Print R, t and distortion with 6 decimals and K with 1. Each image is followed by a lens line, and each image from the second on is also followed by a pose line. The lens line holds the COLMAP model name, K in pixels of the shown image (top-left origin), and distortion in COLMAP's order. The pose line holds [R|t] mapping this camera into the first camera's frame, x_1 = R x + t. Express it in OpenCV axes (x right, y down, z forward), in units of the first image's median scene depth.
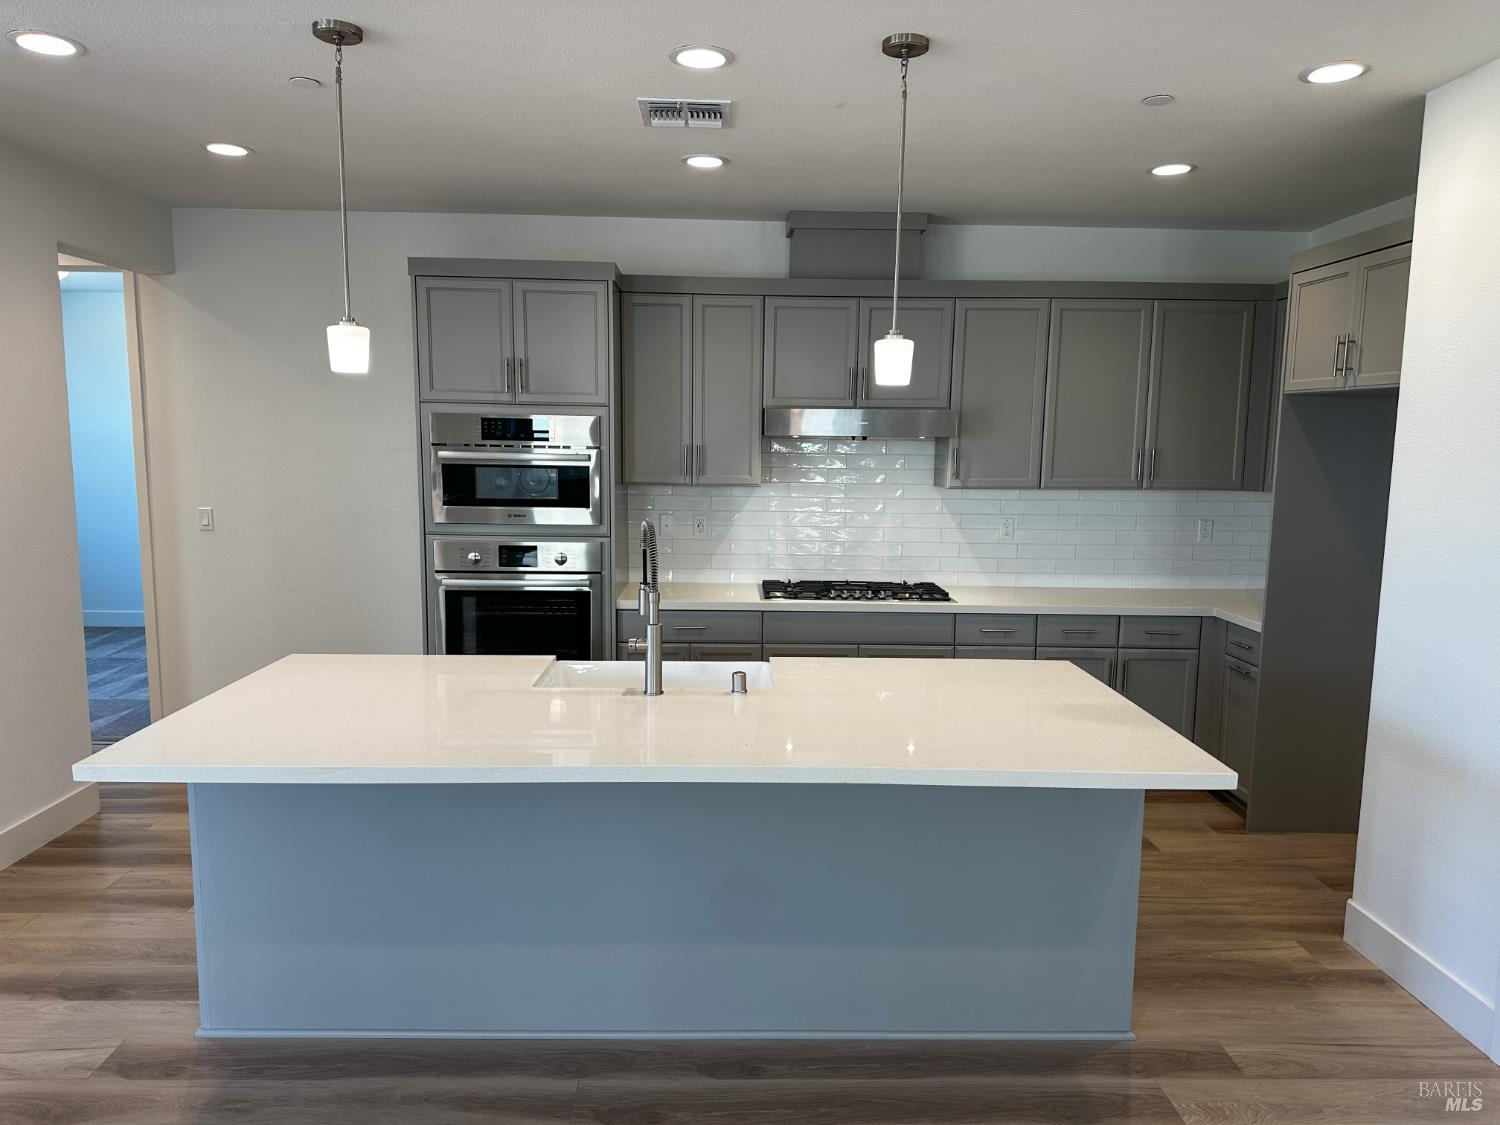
lens RADIAL K [[1033.6, 0, 749.0], [0, 1033.6, 572.1], [0, 0, 1]] dist [0.063719, -0.001435]
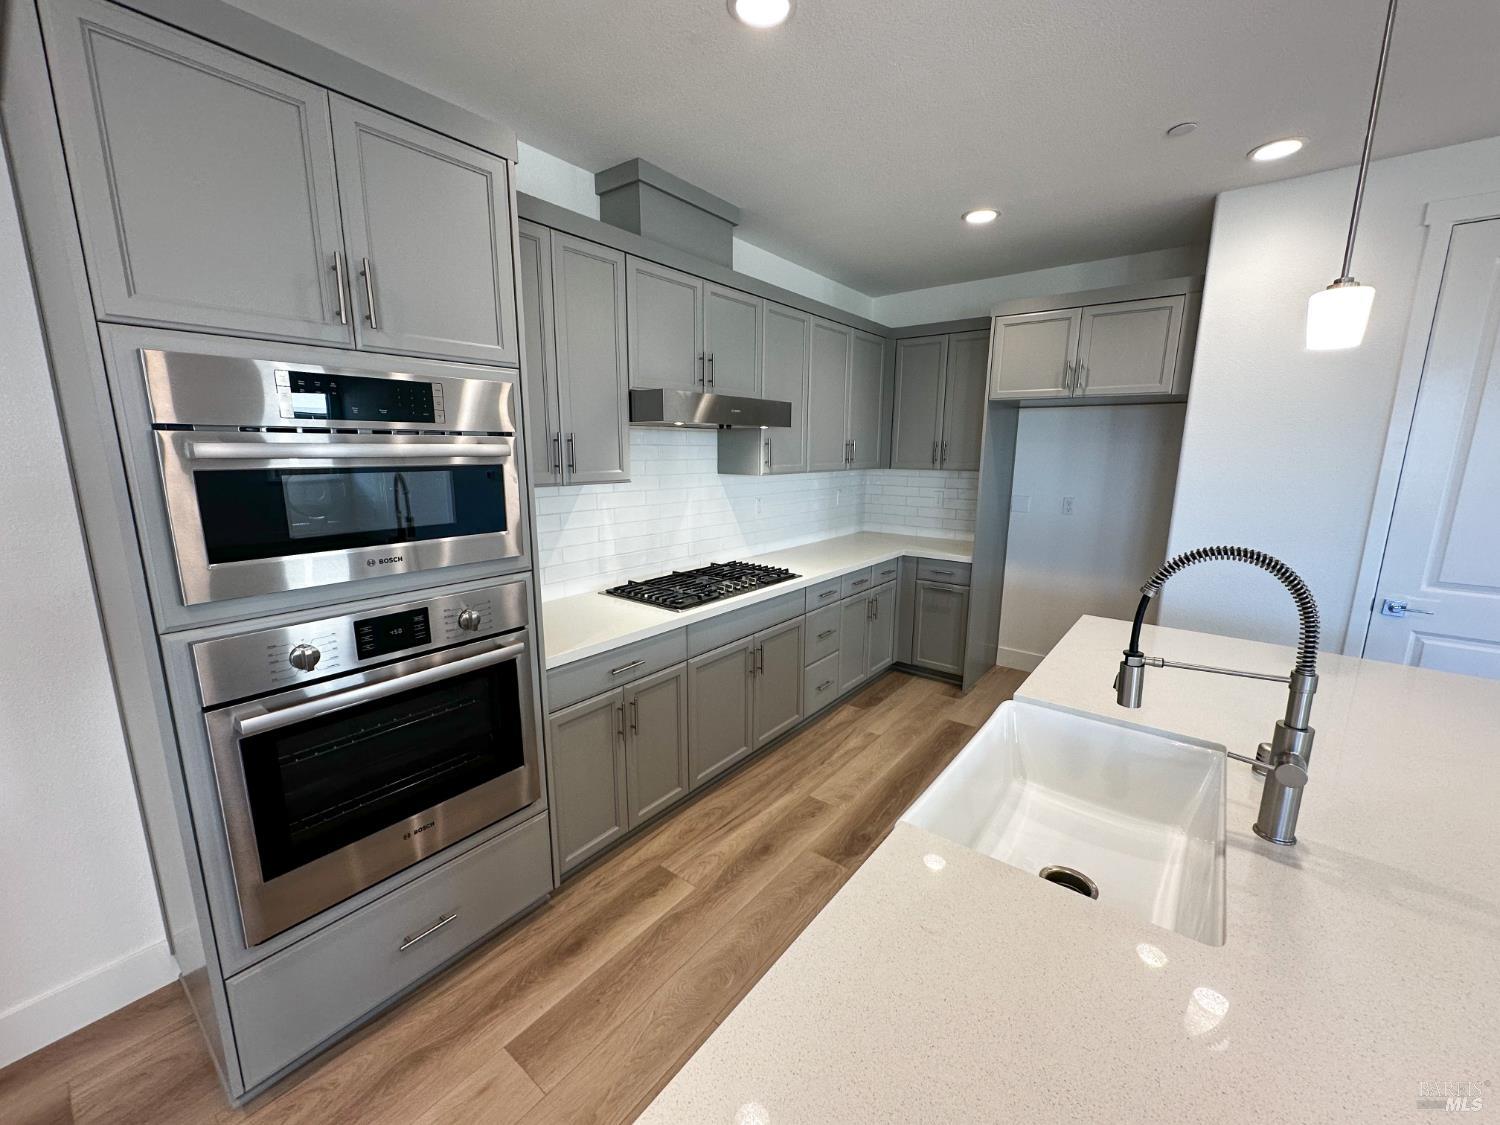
lens RADIAL K [[600.4, 0, 748.5], [0, 600.4, 558.2], [0, 0, 1]] dist [-0.003181, 0.000085]
pose [[0.638729, -0.150601, 0.754549, -0.338051], [0.101122, 0.988582, 0.111712, -0.071312], [-0.762758, 0.004948, 0.646665, 0.648260]]
